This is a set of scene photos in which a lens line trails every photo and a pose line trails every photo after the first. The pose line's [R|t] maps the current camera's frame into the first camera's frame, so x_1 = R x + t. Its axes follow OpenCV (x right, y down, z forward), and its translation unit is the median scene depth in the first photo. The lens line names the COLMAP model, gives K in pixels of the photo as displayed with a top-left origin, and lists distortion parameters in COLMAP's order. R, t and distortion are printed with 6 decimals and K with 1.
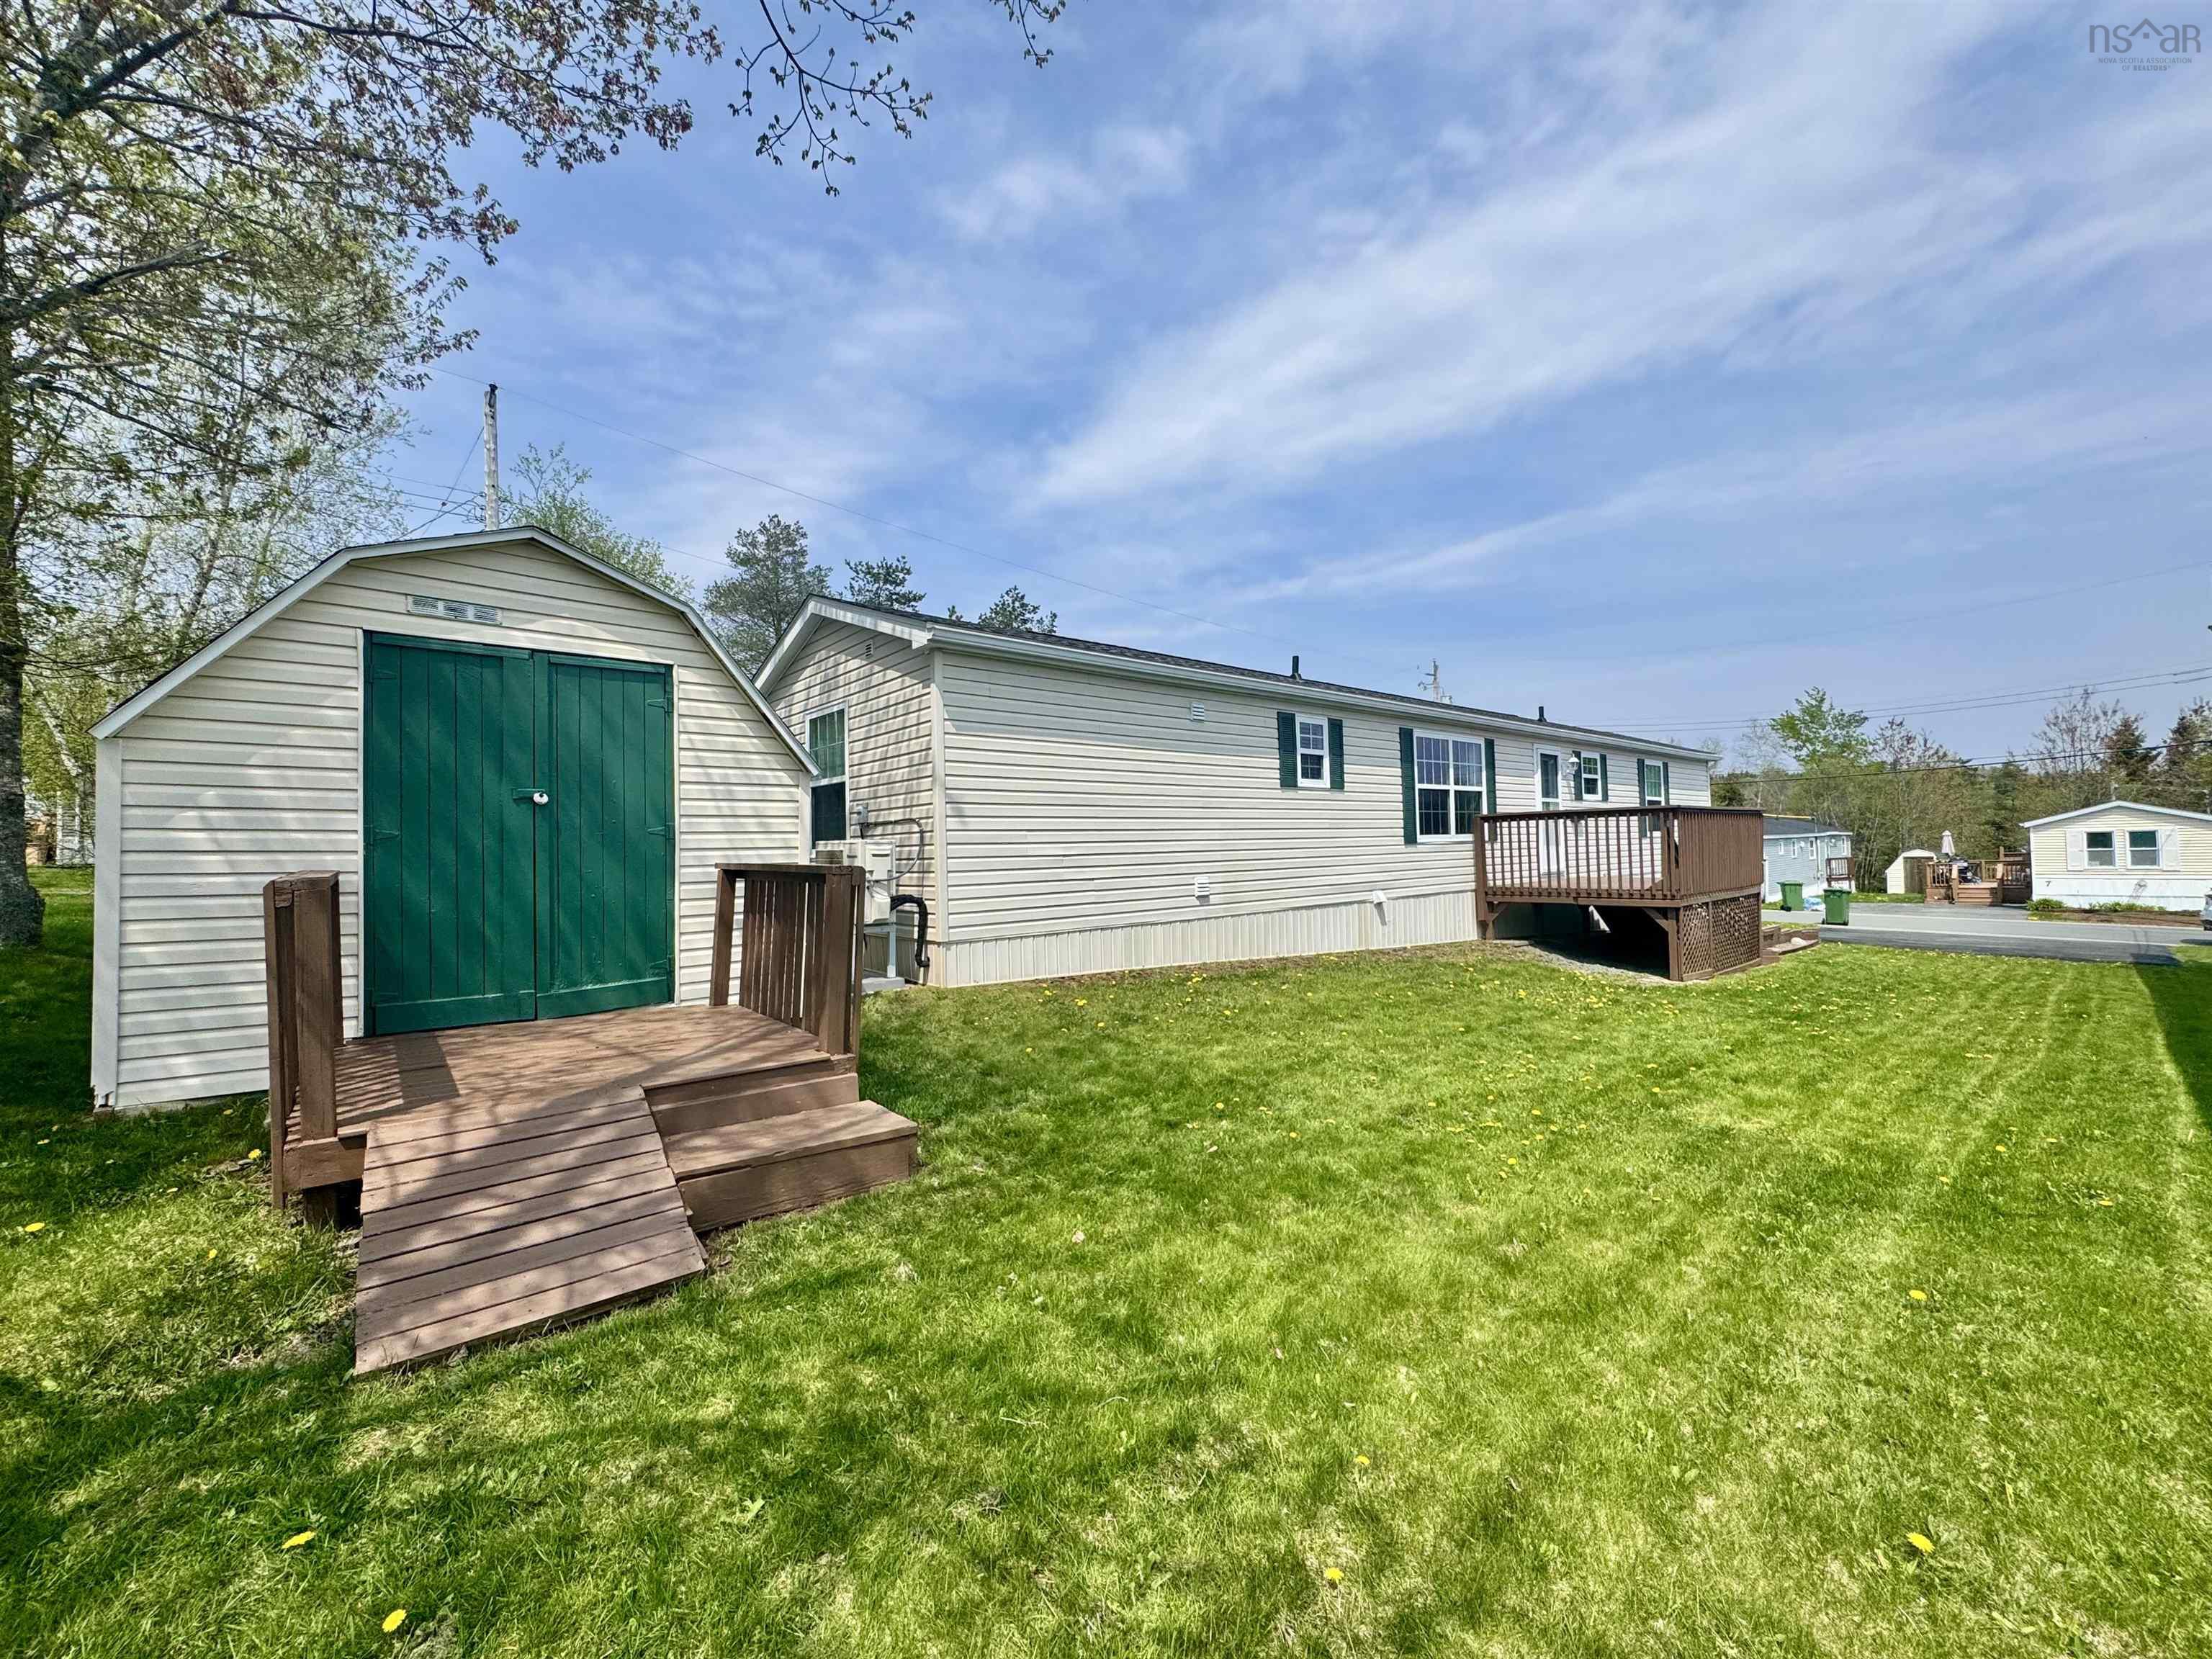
lens RADIAL K [[885.0, 0, 1104.6], [0, 885.0, 831.6], [0, 0, 1]] dist [-0.004037, 0.000799]
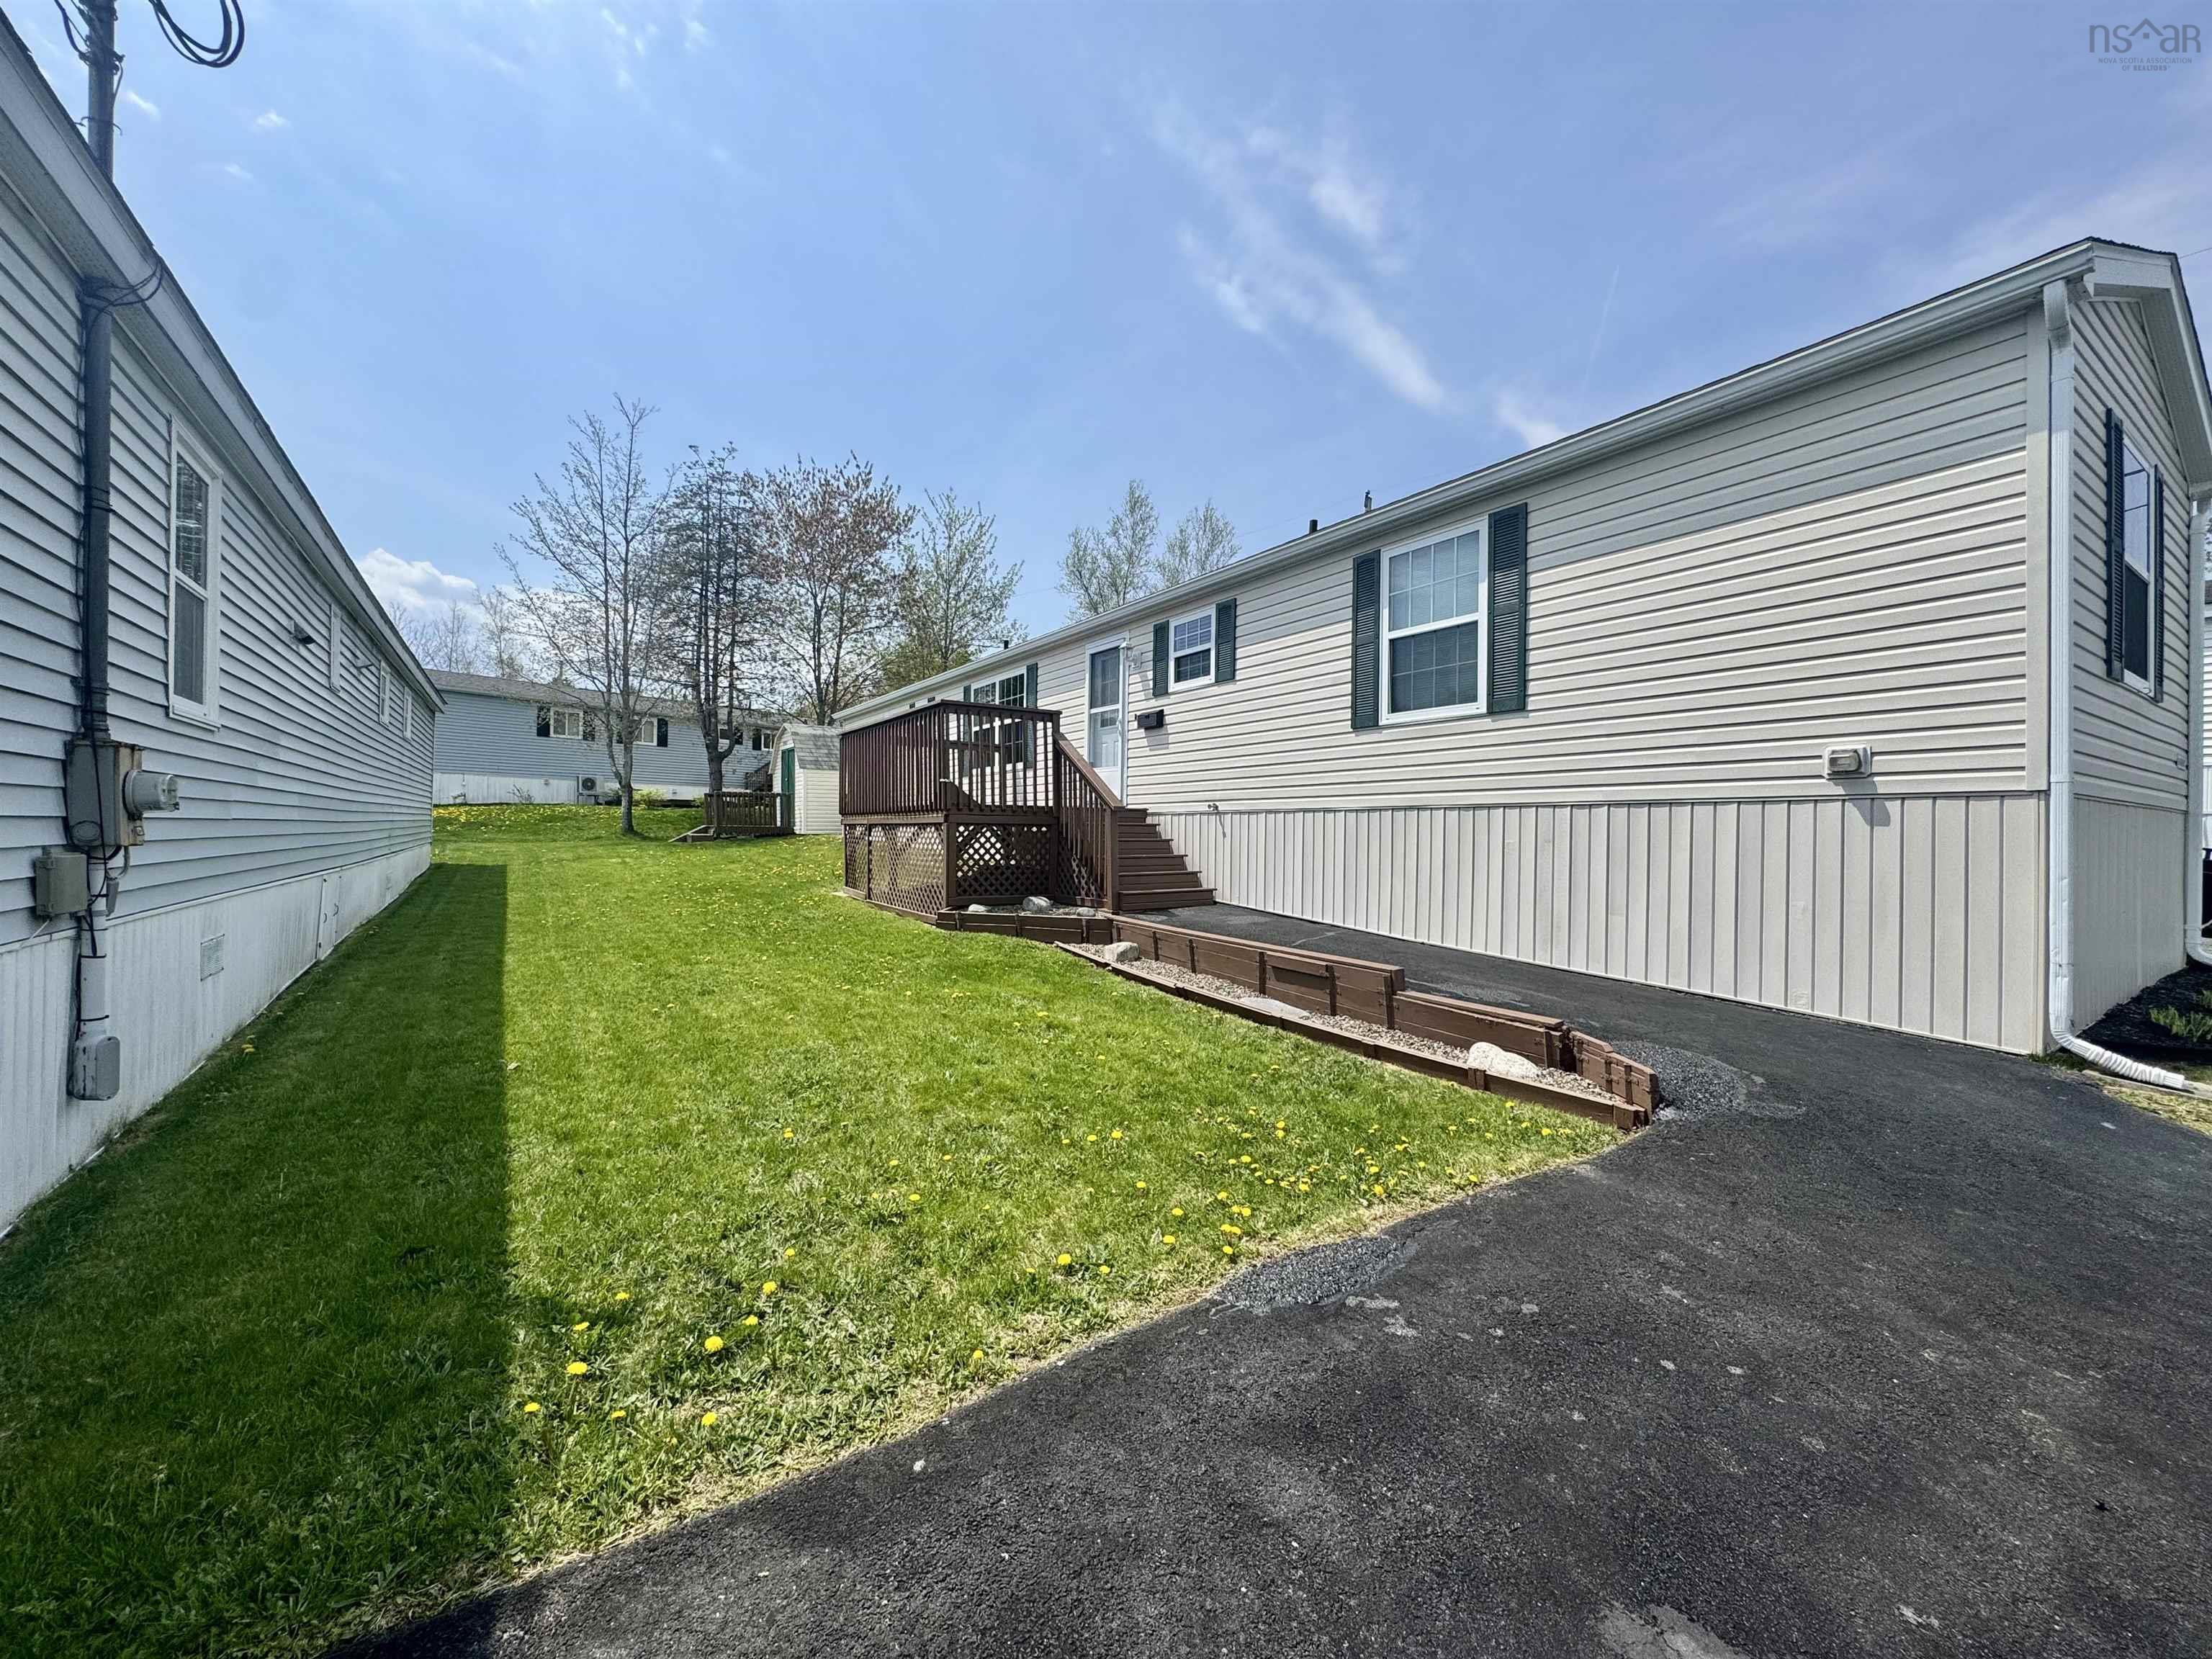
lens RADIAL K [[885.0, 0, 1104.6], [0, 885.0, 831.6], [0, 0, 1]] dist [-0.004037, 0.000799]
pose [[-0.143624, 0.008660, -0.989594, 1.012512], [0.013829, 0.999882, 0.006743, 0.082110], [0.989536, -0.012717, -0.143727, 0.886783]]
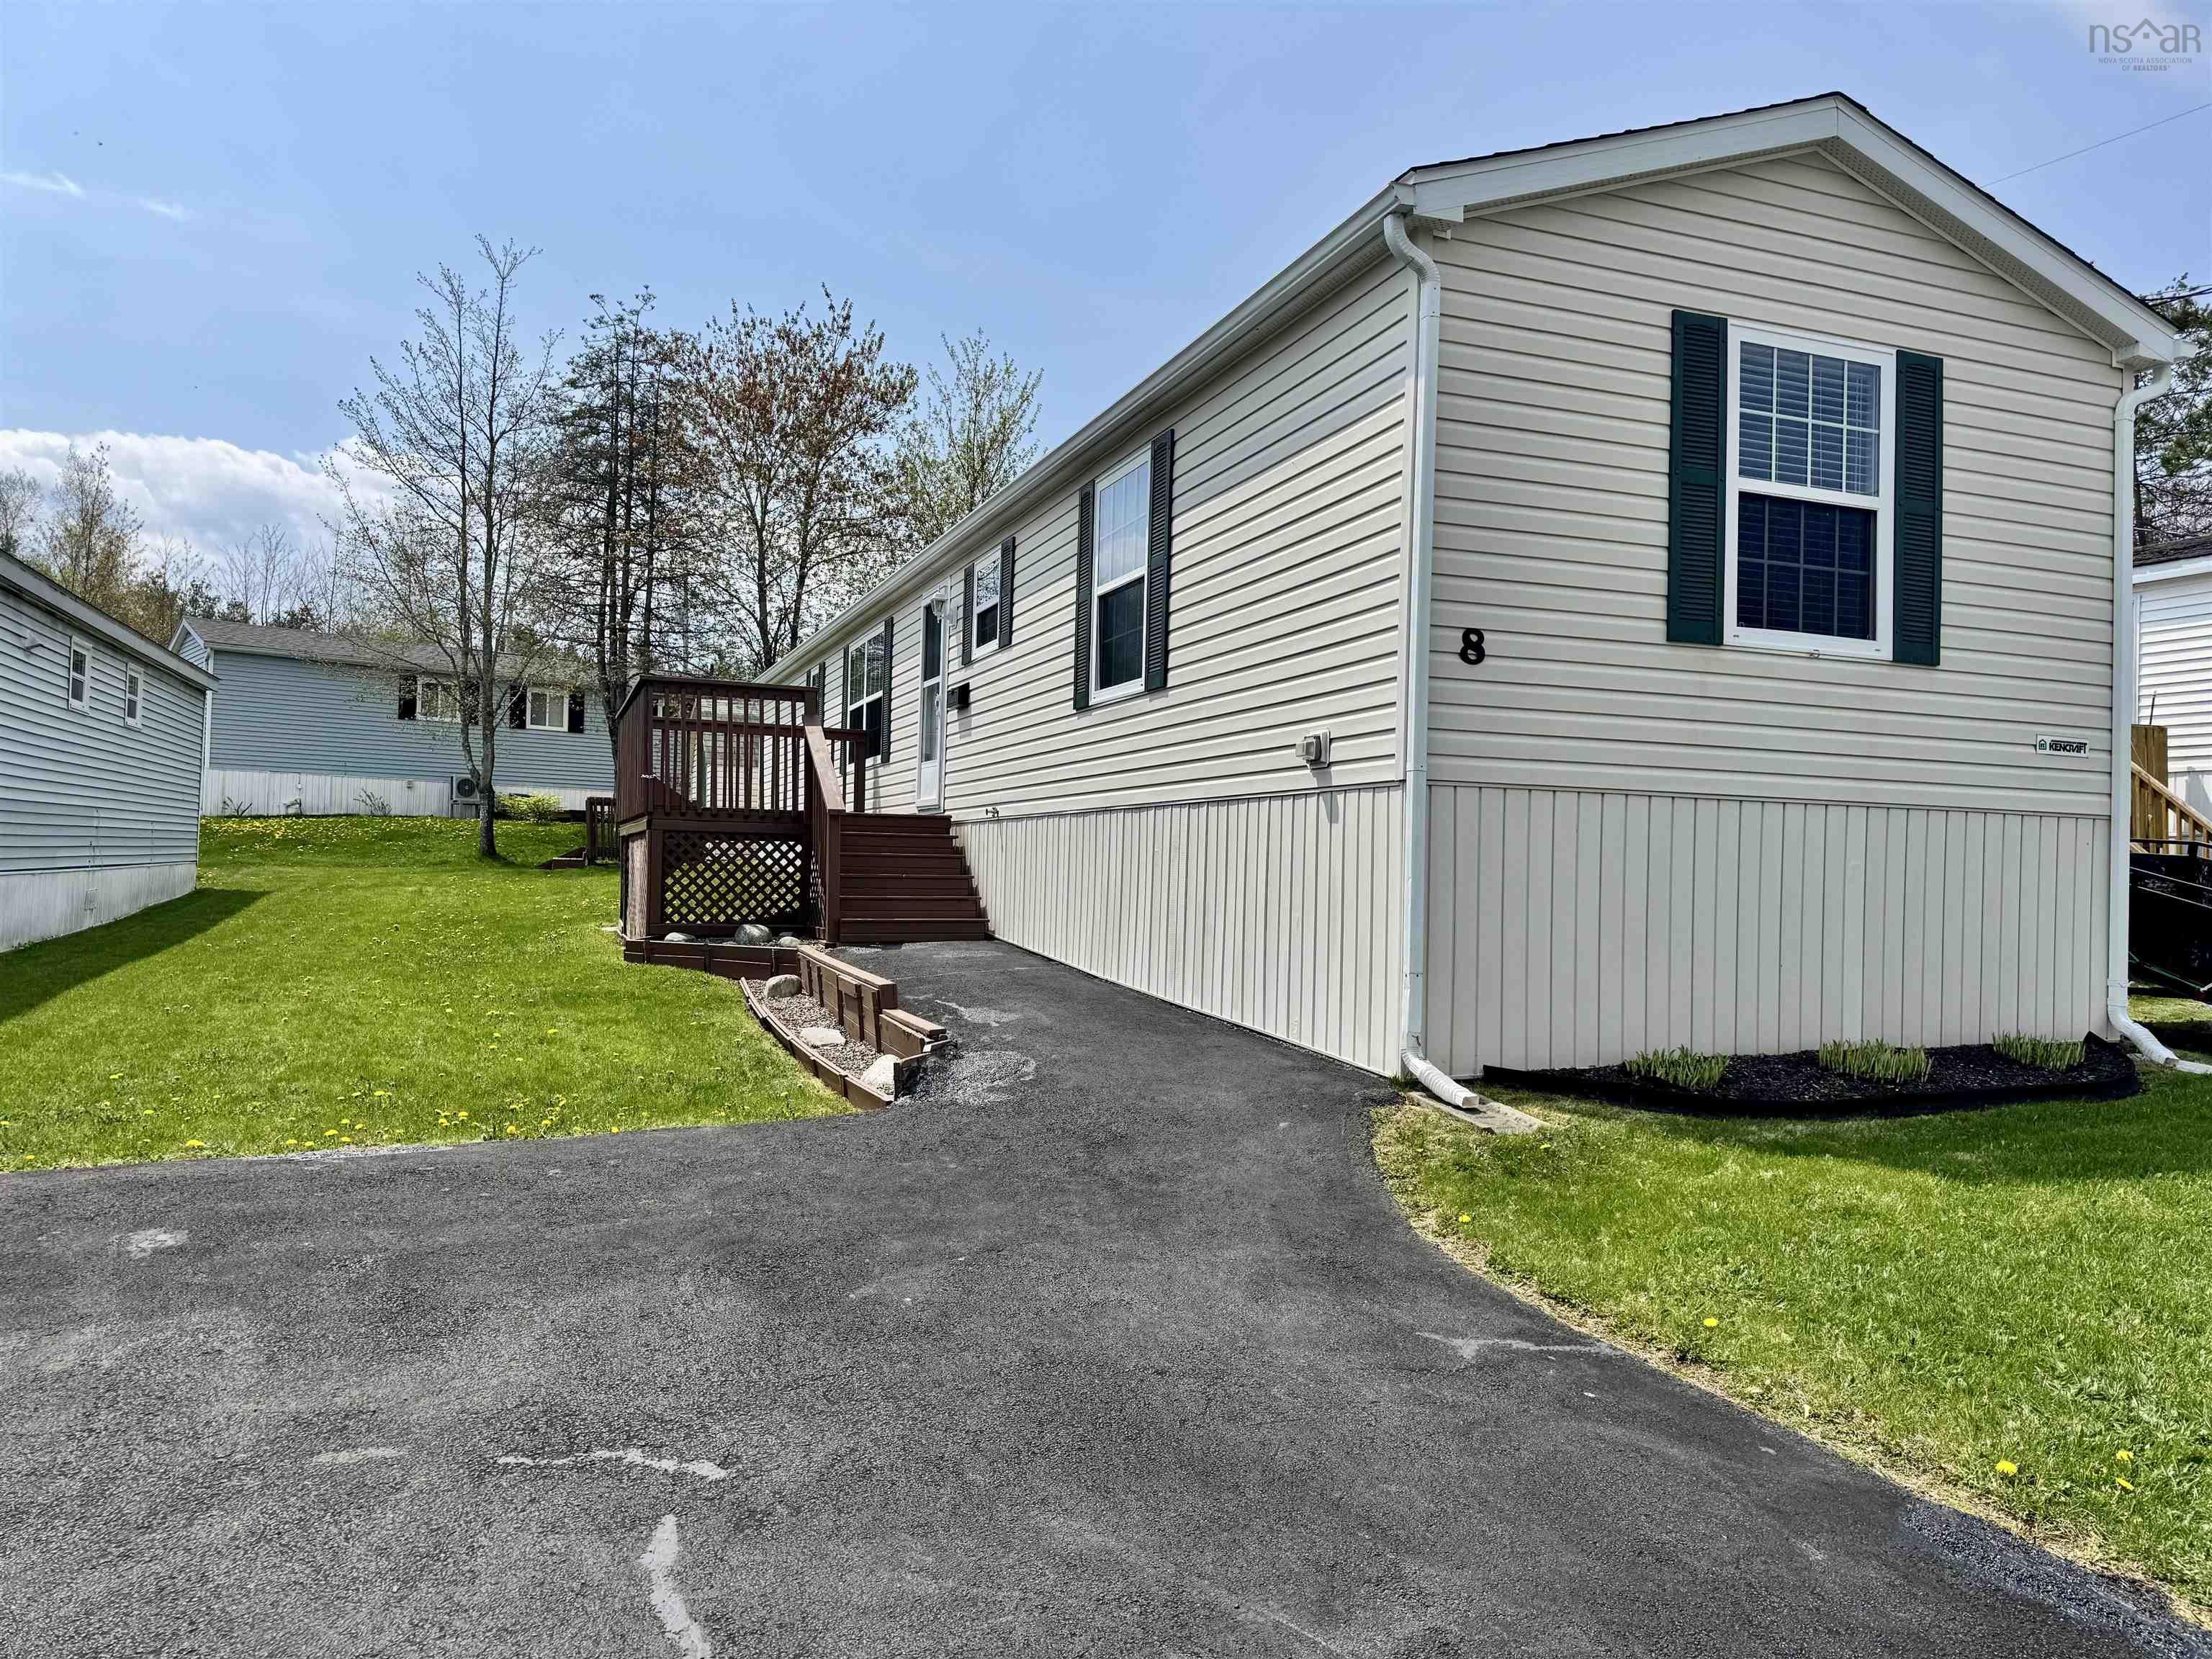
lens RADIAL K [[1586.9, 0, 1106.0], [0, 1586.9, 829.5], [0, 0, 1]] dist [0.091955, -0.119017]
pose [[-0.361444, -0.024198, -0.932080, 1.174172], [0.000840, 0.999654, -0.026279, 0.104832], [0.932394, -0.010282, -0.361298, 1.294754]]
